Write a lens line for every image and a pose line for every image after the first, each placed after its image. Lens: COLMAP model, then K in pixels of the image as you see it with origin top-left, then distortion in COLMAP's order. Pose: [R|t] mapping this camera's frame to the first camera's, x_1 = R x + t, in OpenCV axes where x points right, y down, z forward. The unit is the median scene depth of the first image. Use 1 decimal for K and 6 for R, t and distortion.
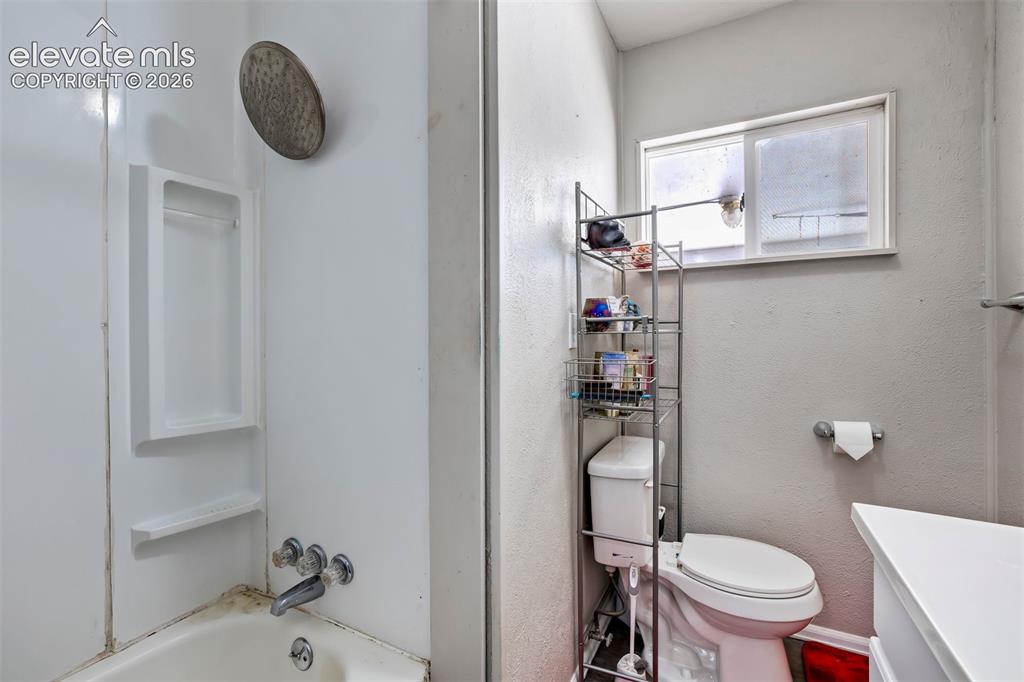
lens RADIAL K [[445.2, 0, 512.4], [0, 445.2, 345.1], [0, 0, 1]] dist [-0.027774, 0.009240]
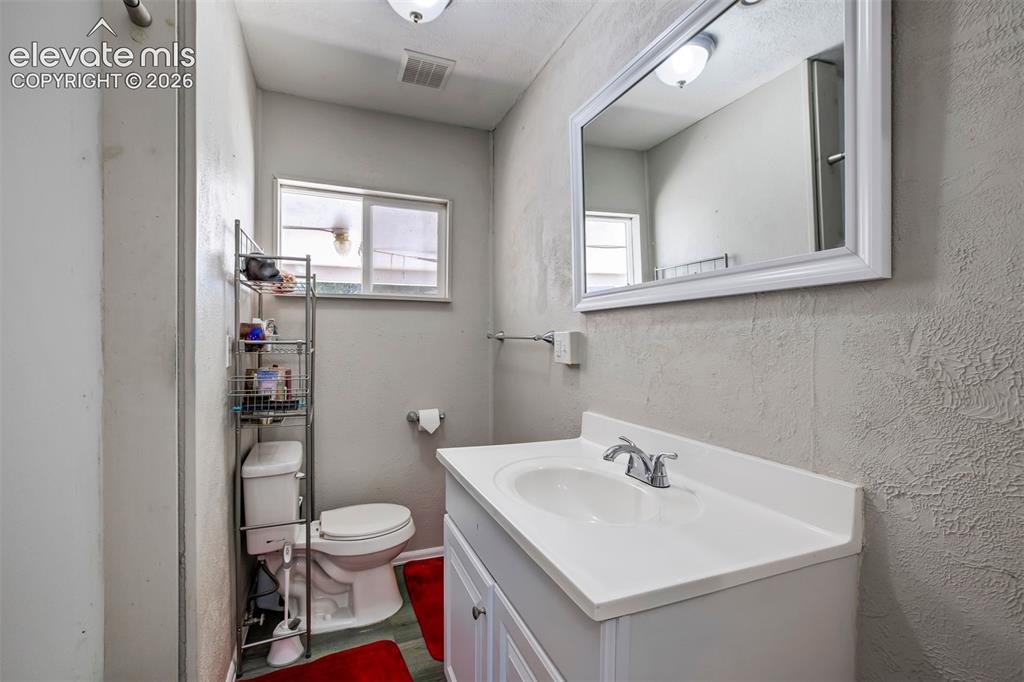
lens RADIAL K [[445.2, 0, 513.5], [0, 445.2, 342.6], [0, 0, 1]] dist [-0.027774, 0.009240]
pose [[0.646474, 0.013832, 0.762810, -0.244582], [-0.002108, 0.999864, -0.016345, -0.037200], [-0.762933, 0.008959, 0.646416, -0.255213]]
